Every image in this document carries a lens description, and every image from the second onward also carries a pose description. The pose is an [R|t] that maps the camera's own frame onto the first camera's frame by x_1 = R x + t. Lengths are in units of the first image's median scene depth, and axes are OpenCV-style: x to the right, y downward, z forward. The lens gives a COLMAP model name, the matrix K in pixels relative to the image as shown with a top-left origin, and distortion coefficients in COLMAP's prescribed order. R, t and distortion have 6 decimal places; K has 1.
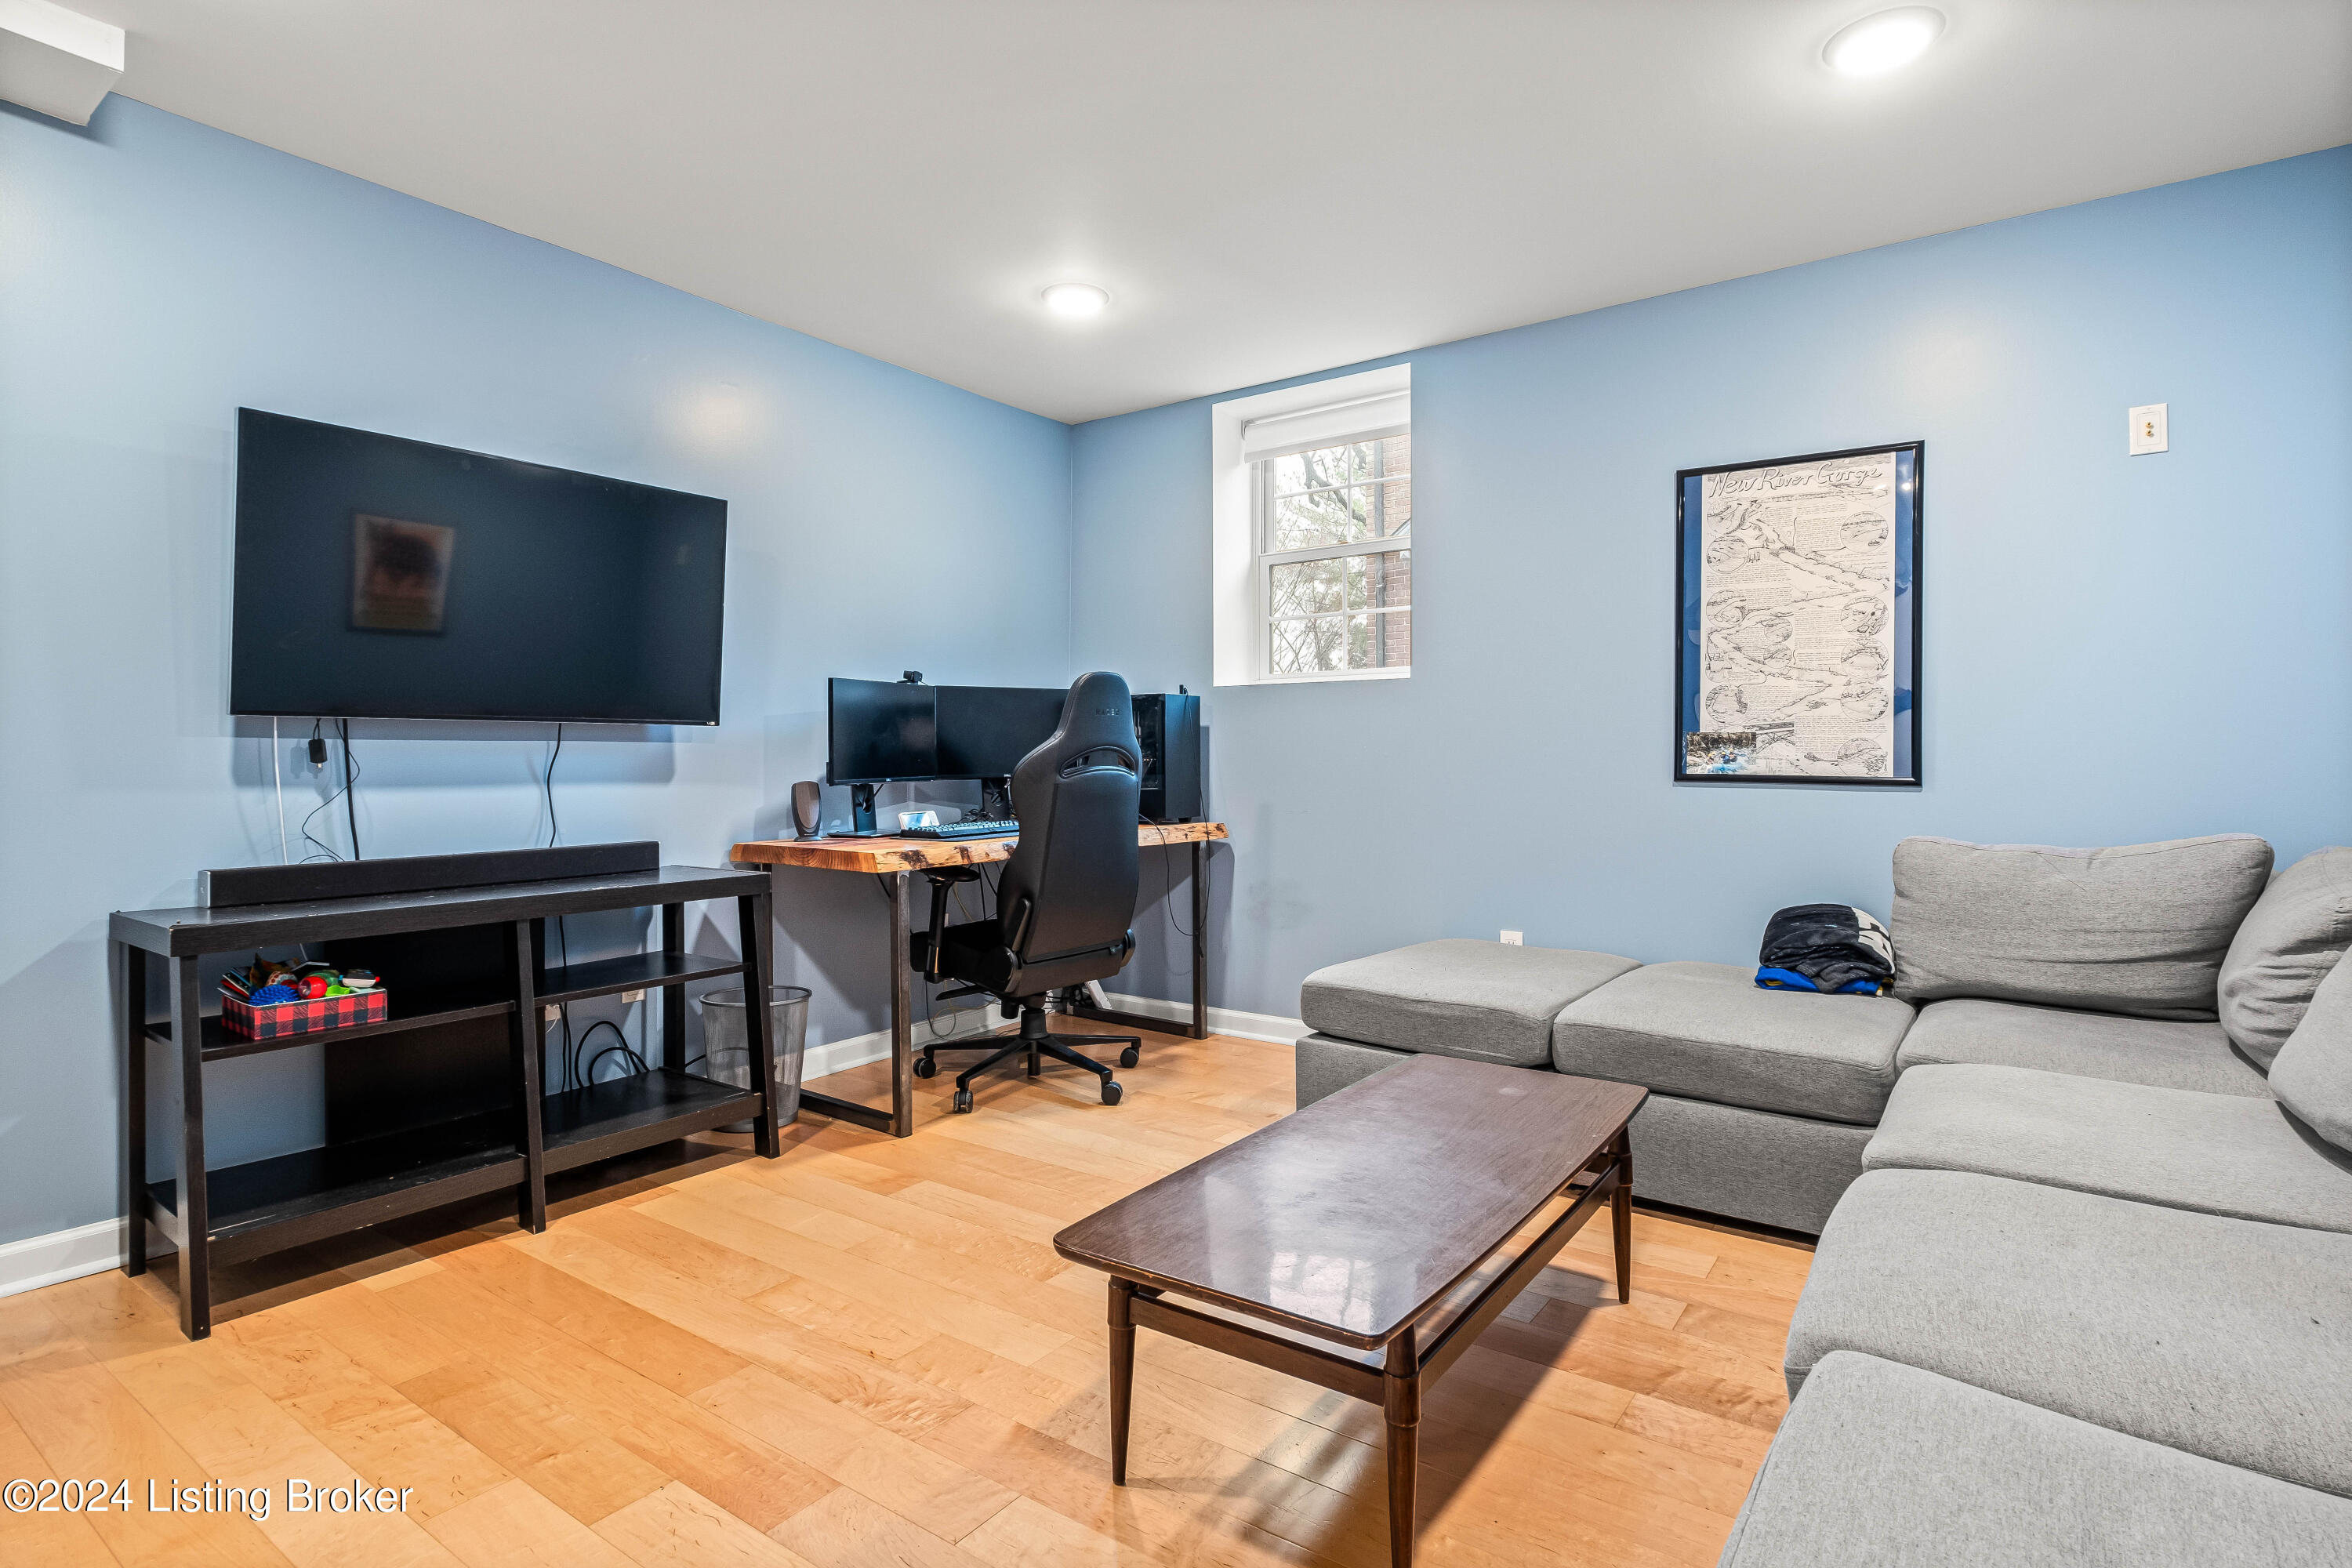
lens RADIAL K [[1157.0, 0, 1171.1], [0, 1157.0, 762.6], [0, 0, 1]] dist [-0.003477, -0.001568]
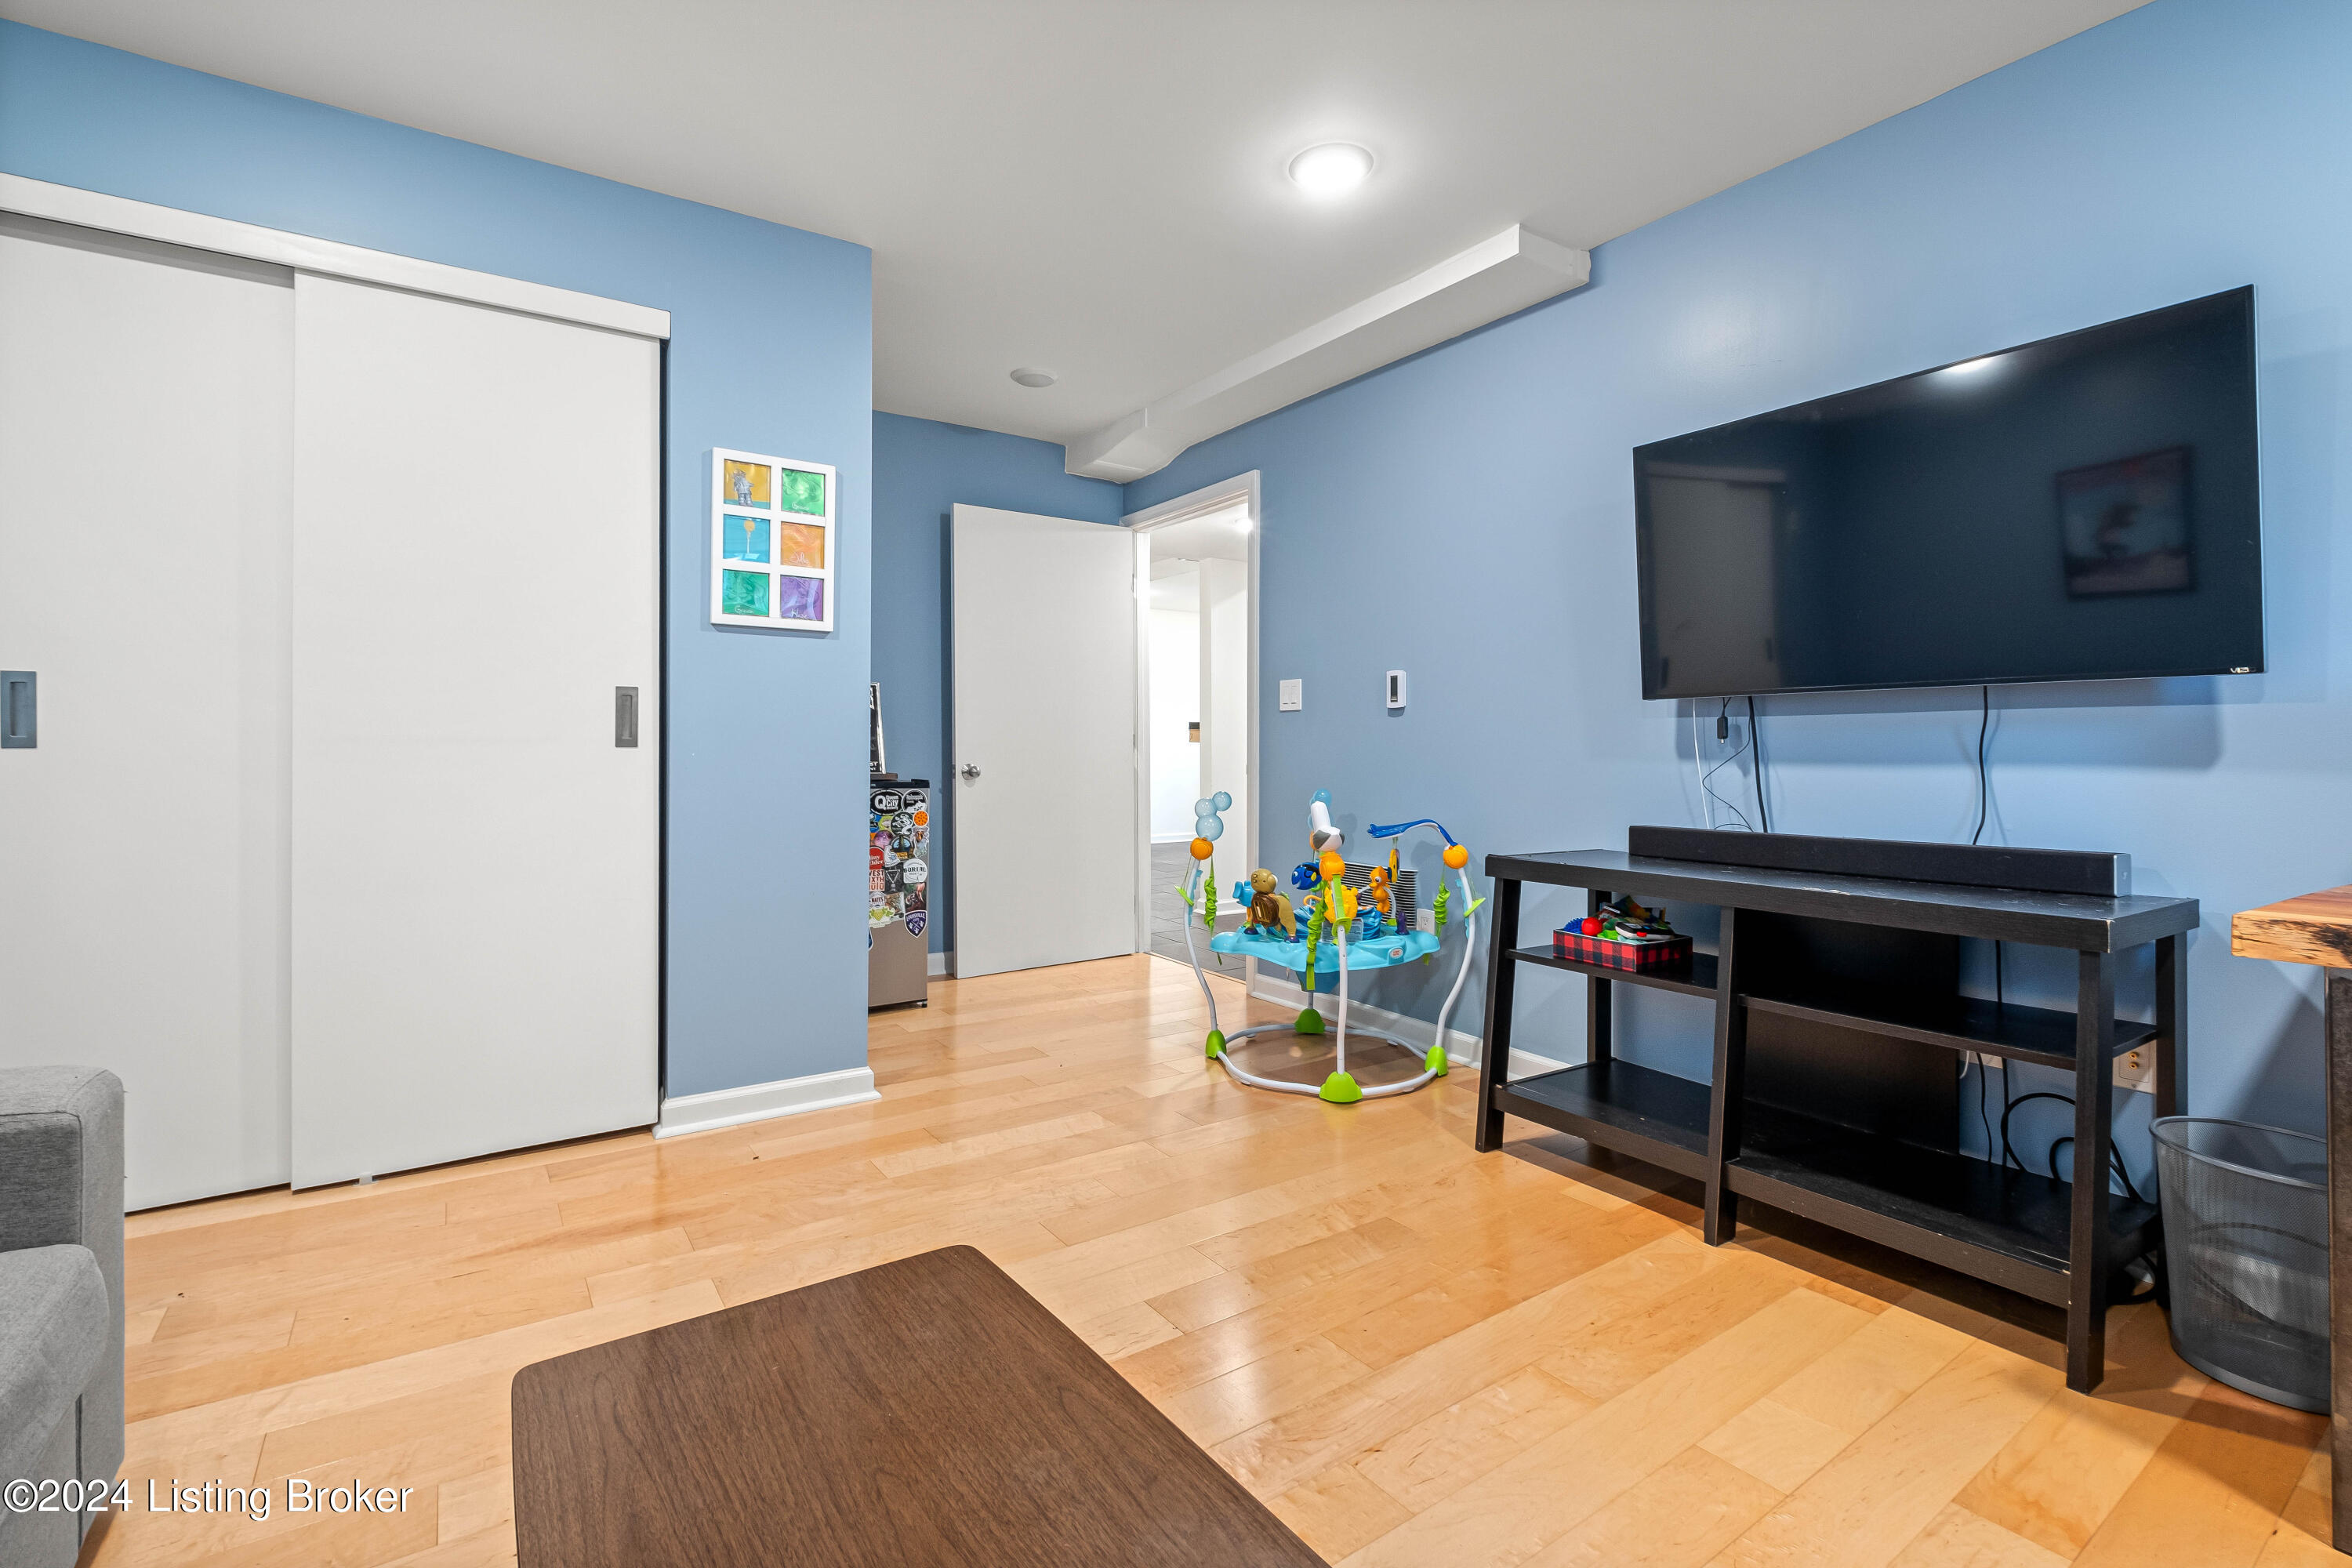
lens RADIAL K [[1060.8, 0, 1188.5], [0, 1060.8, 748.9], [0, 0, 1]] dist [-0.001881, -0.000123]
pose [[-0.338231, 0.004943, -0.941050, 0.319797], [0.001763, 0.999988, 0.004619, 0.003809], [0.941061, -0.000096, -0.338236, 0.727167]]
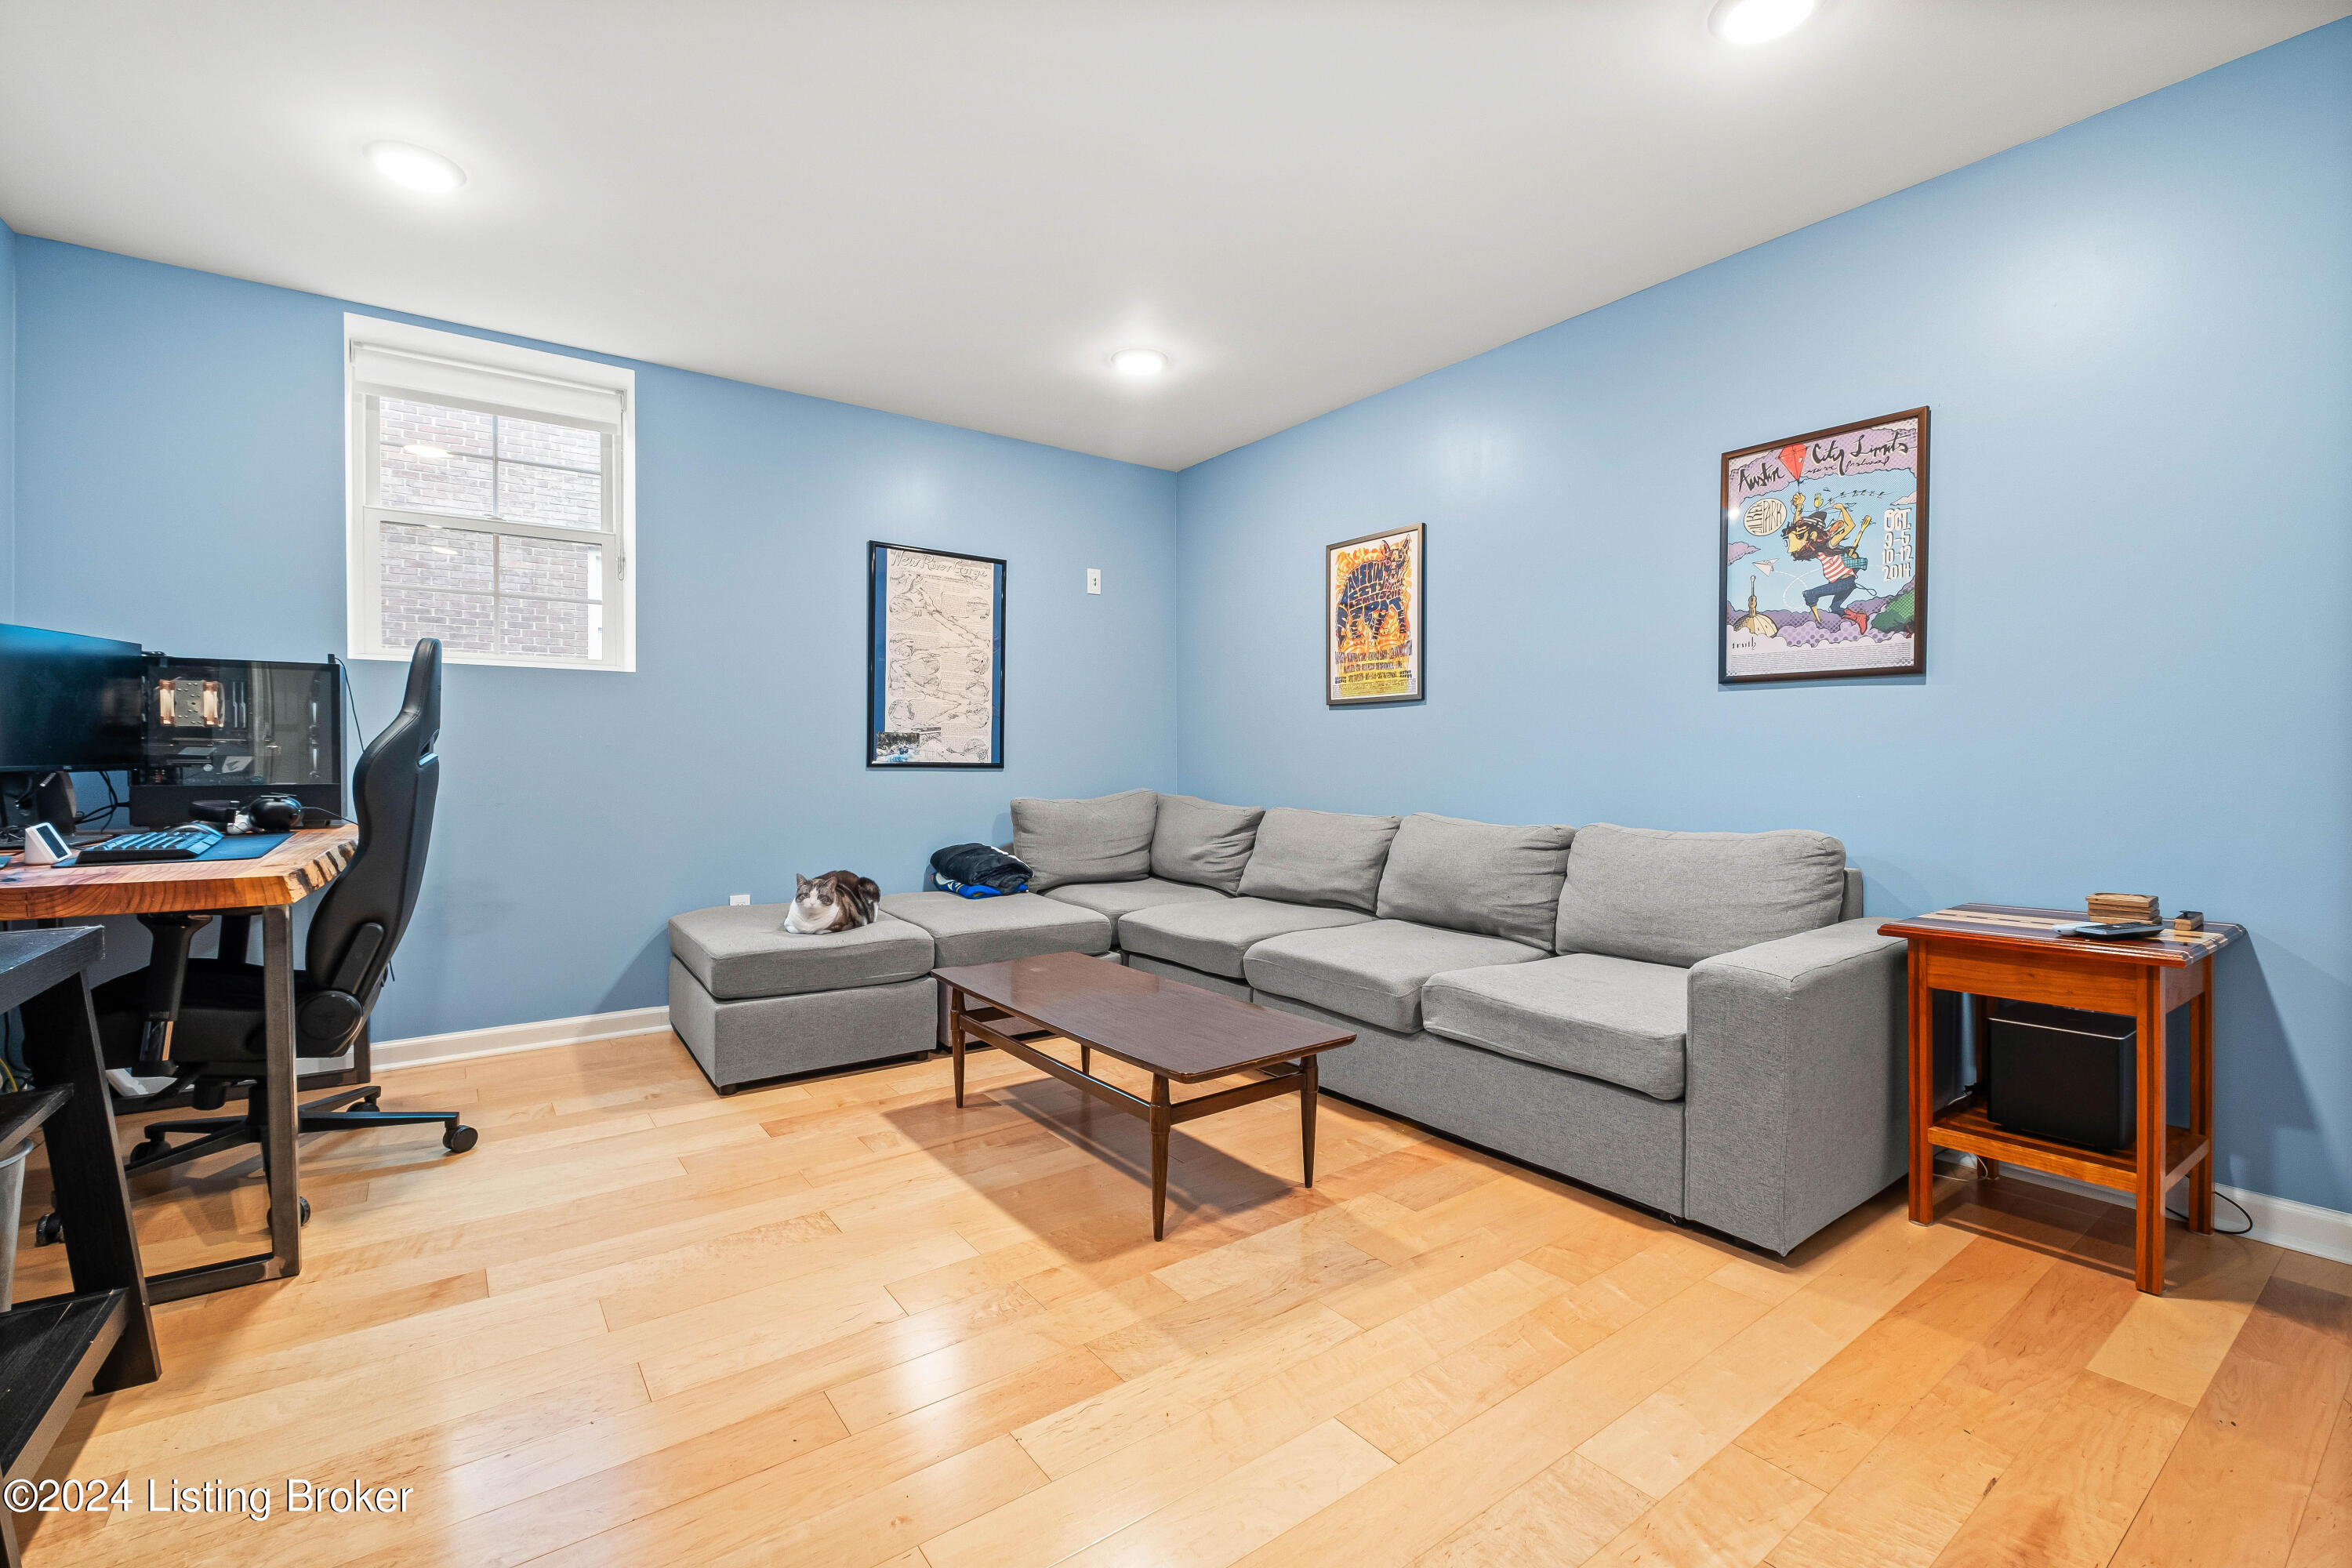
lens RADIAL K [[998.9, 0, 1176.0], [0, 998.9, 784.0], [0, 0, 1]] dist [-0.001197, -0.000239]
pose [[0.323079, -0.020196, 0.946157, -0.640434], [-0.000115, 0.999771, 0.021380, 0.012298], [-0.946372, -0.007016, 0.323003, 0.303468]]
